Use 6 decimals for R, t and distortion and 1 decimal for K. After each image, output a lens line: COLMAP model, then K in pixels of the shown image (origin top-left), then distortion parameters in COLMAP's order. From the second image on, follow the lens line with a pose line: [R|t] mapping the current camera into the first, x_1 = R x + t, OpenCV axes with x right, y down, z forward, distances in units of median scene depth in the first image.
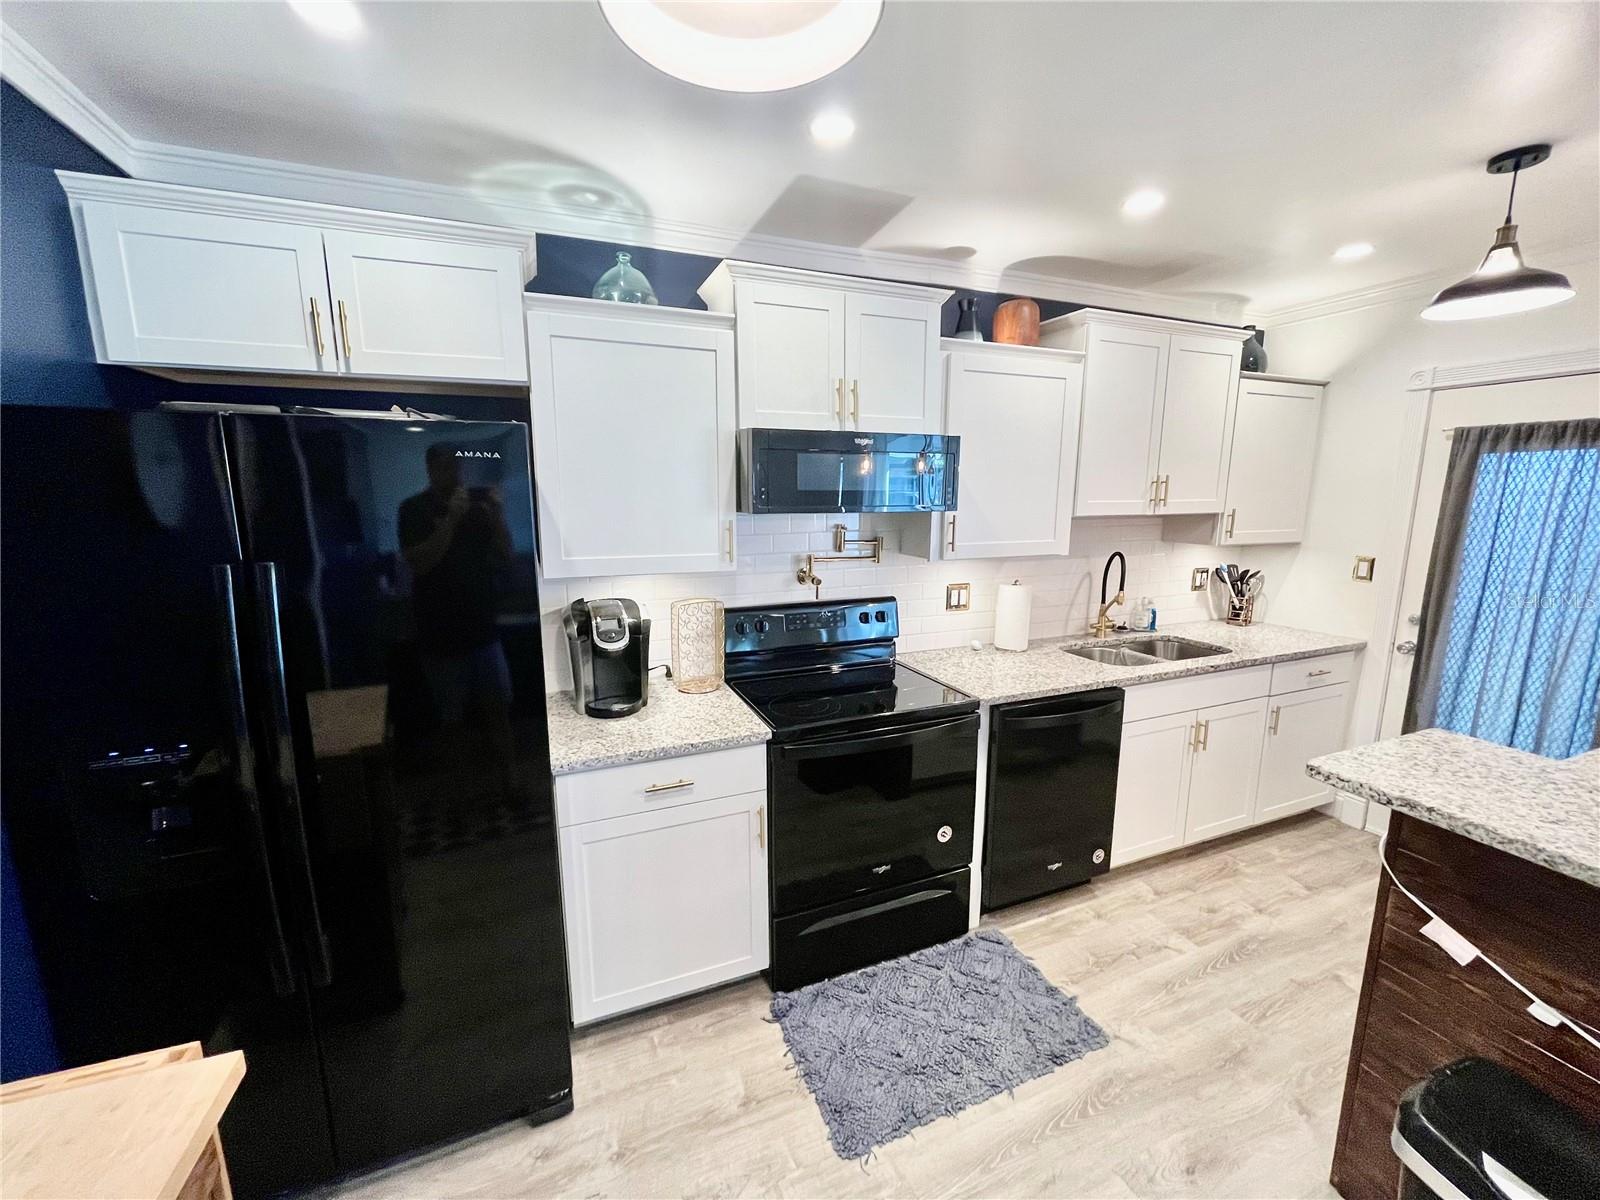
lens RADIAL K [[642.1, 0, 798.6], [0, 642.1, 602.1], [0, 0, 1]] dist [-0.003508, -0.000199]
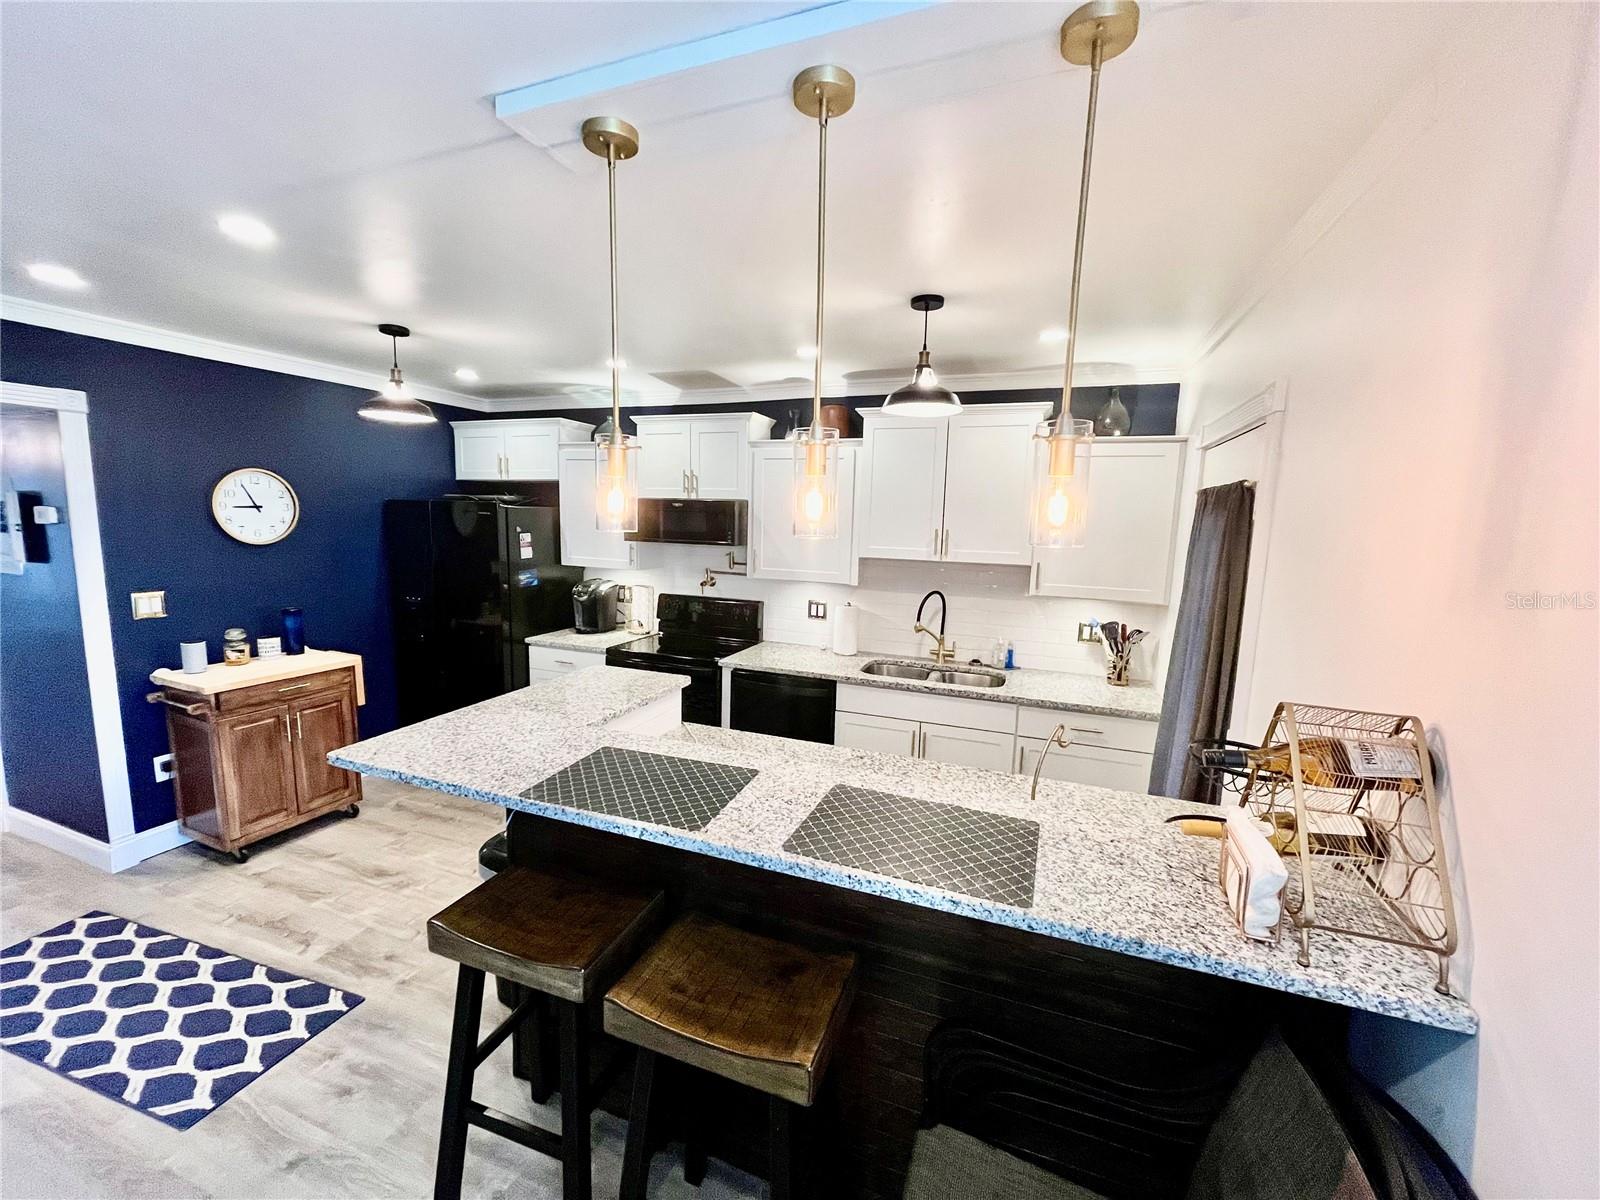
lens RADIAL K [[642.4, 0, 800.3], [0, 642.4, 602.0], [0, 0, 1]] dist [-0.003508, -0.000739]
pose [[0.733400, 0.113120, -0.670320, 1.348629], [-0.144171, 0.989510, 0.009247, -0.038305], [0.664334, 0.089859, 0.742015, -0.078551]]
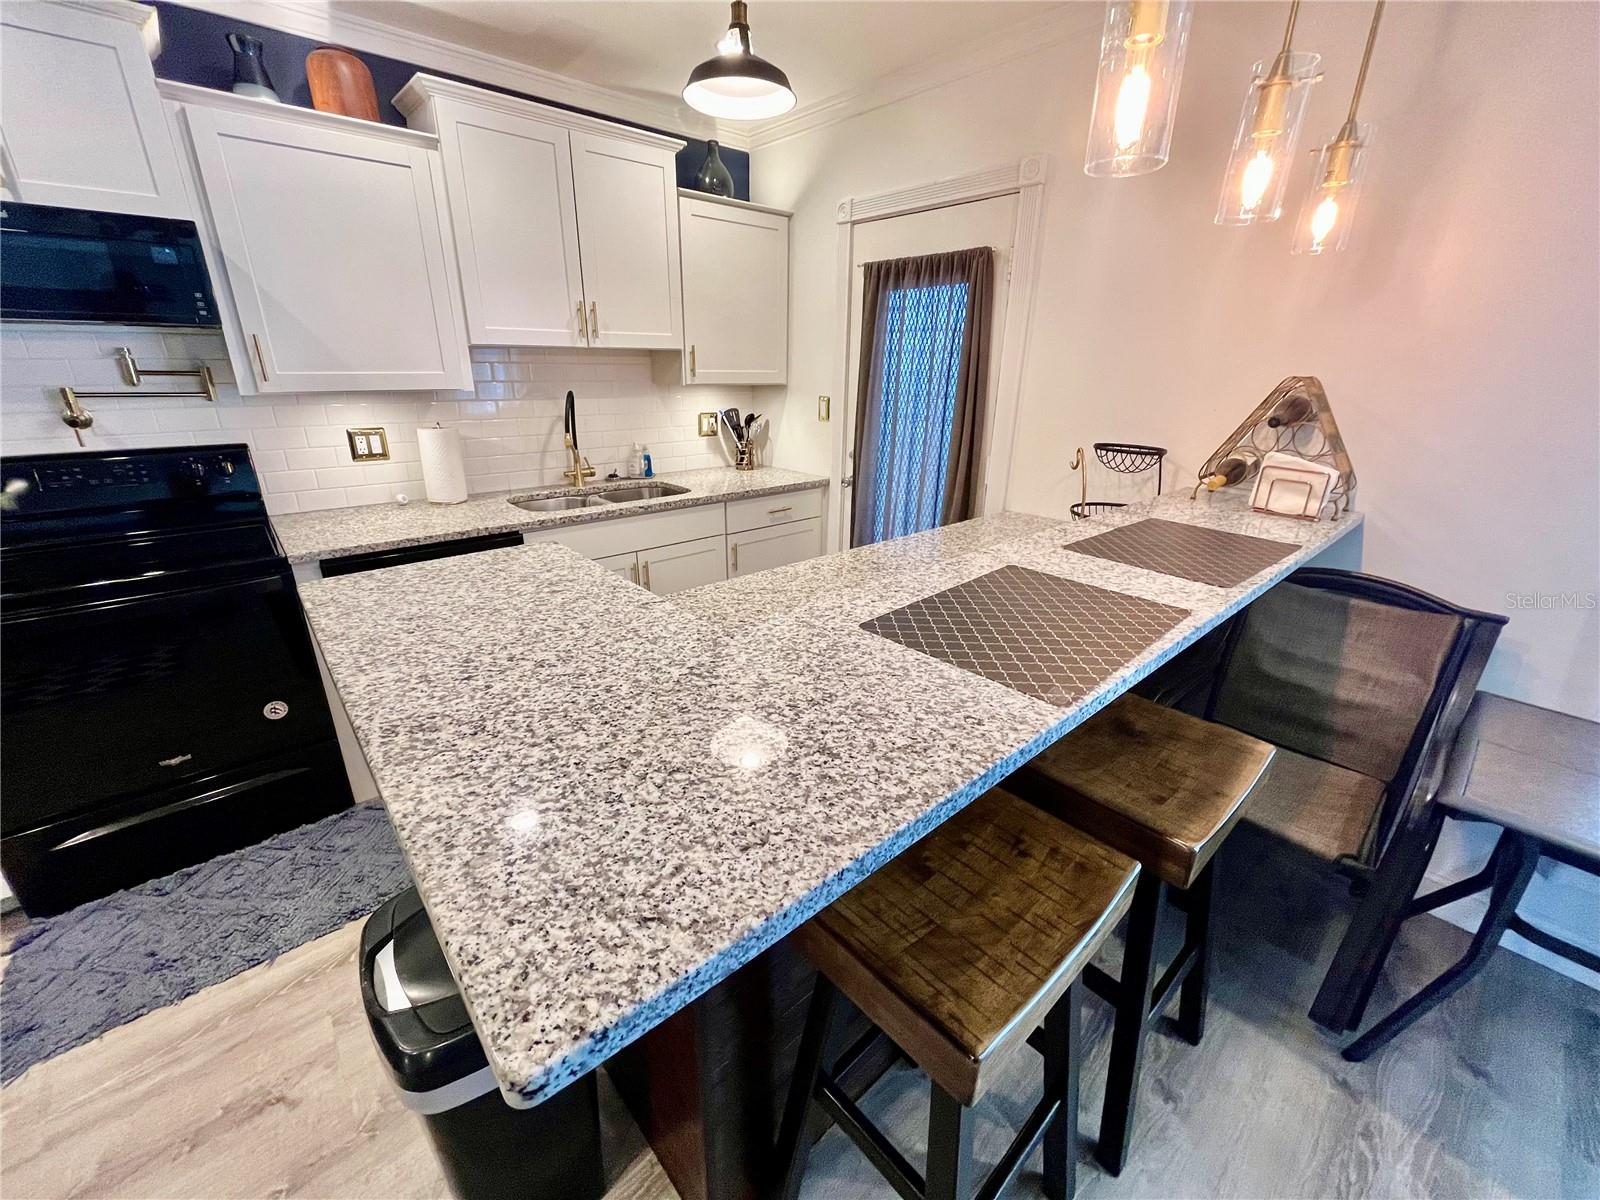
lens RADIAL K [[643.4, 0, 798.1], [0, 643.4, 601.4], [0, 0, 1]] dist [-0.002778, -0.000736]
pose [[0.943596, -0.102269, 0.314908, 0.581860], [0.041236, 0.979996, 0.194700, 0.063344], [-0.328520, -0.170732, 0.928938, -0.034358]]
